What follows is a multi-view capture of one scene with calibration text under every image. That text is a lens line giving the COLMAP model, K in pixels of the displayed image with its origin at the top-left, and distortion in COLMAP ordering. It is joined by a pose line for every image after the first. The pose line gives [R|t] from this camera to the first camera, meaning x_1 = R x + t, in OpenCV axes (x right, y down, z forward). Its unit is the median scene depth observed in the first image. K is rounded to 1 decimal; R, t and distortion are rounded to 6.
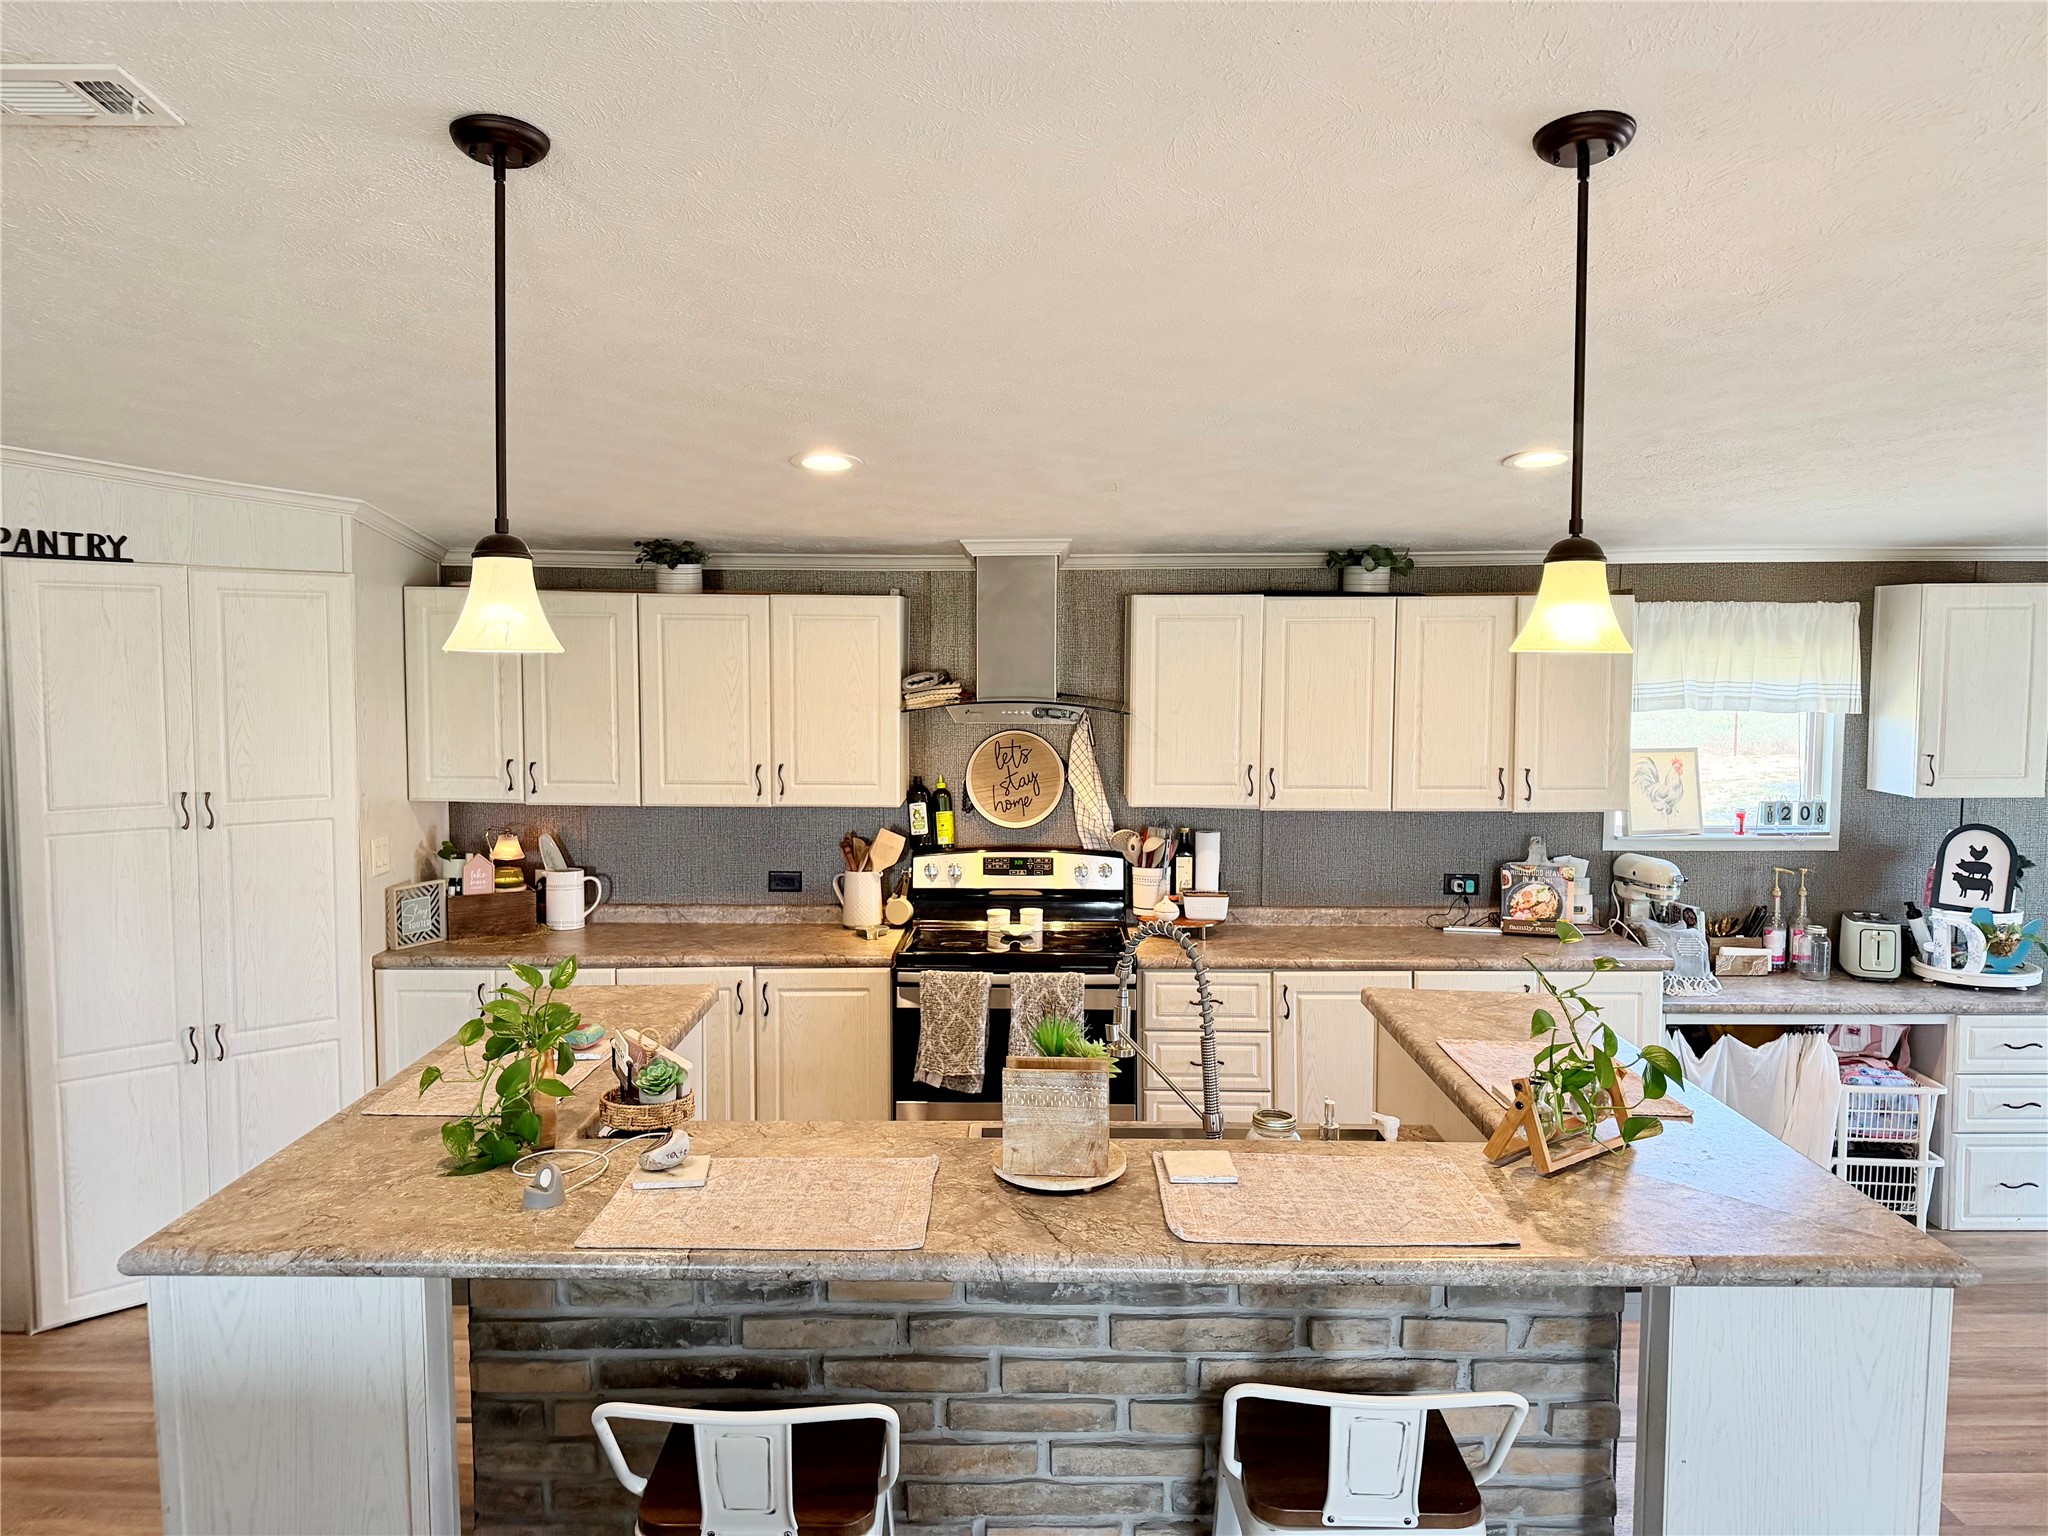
lens RADIAL K [[1442.9, 0, 1044.0], [0, 1442.9, 771.1], [0, 0, 1]] dist [0.009046, -0.033435]
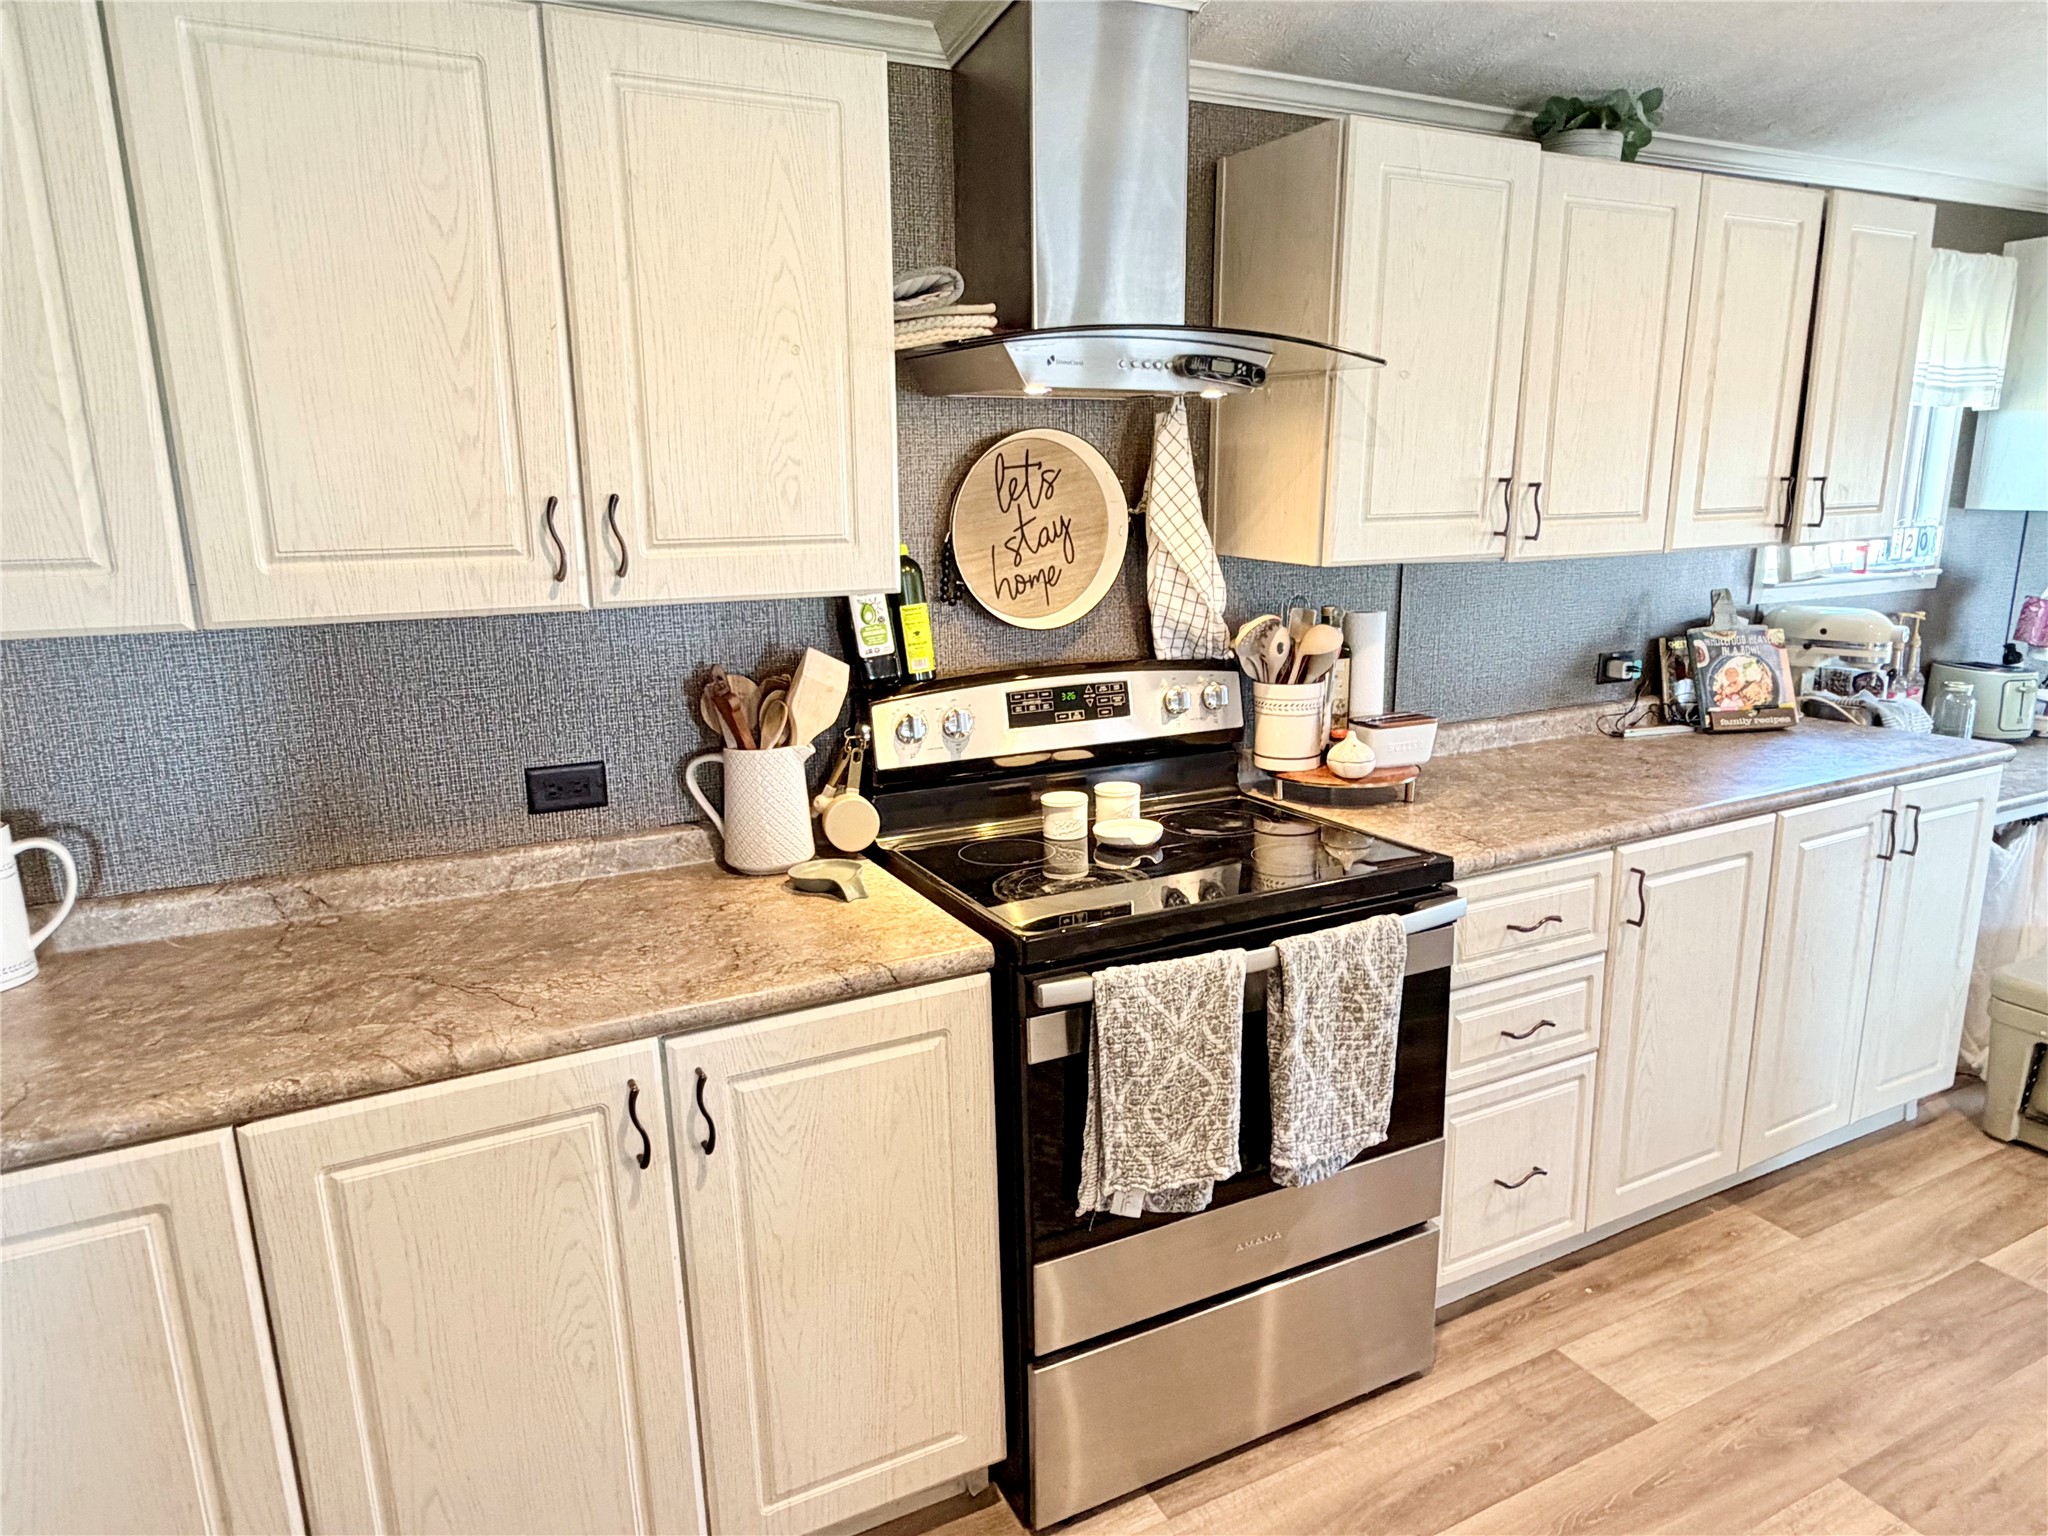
lens RADIAL K [[1253.1, 0, 1042.6], [0, 1253.1, 787.3], [0, 0, 1]] dist [0.003545, 0.000367]
pose [[0.900638, -0.123089, 0.416773, -0.227694], [0.058704, 0.984718, 0.163967, 0.023496], [-0.430586, -0.123209, 0.894100, 0.642985]]
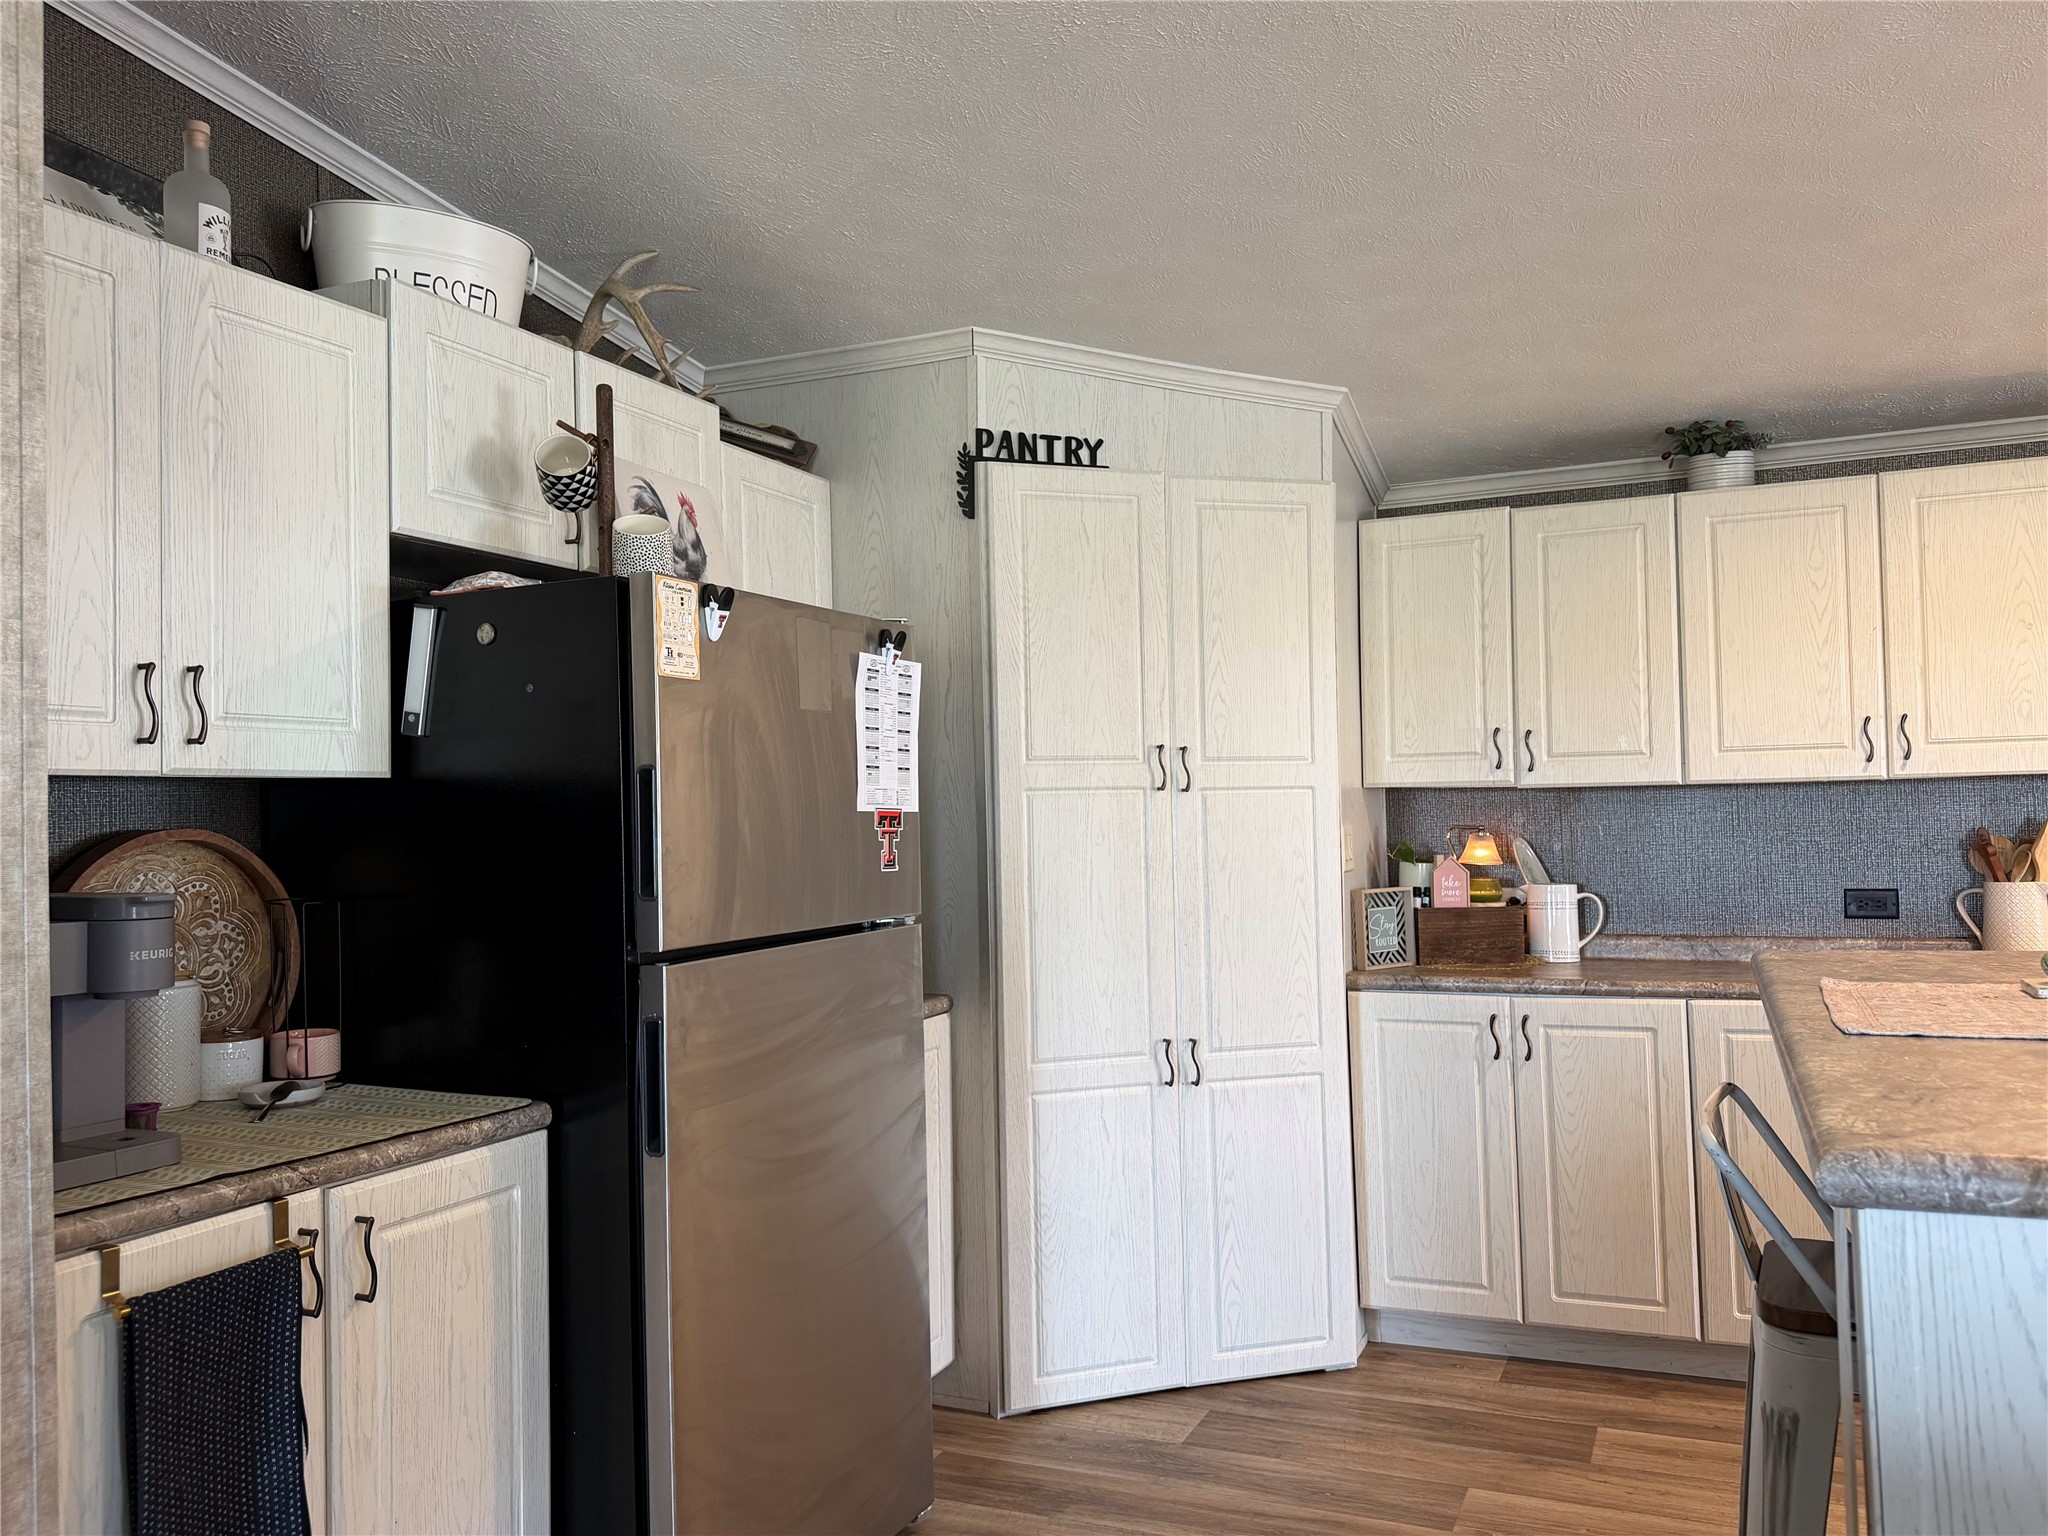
lens RADIAL K [[1547.4, 0, 1019.5], [0, 1547.4, 738.8], [0, 0, 1]] dist [0.035065, -0.043240]
pose [[0.902441, -0.048521, -0.428072, -0.245421], [-0.004459, 0.992532, -0.121901, 0.099382], [0.430790, 0.111917, 0.895485, 0.150878]]
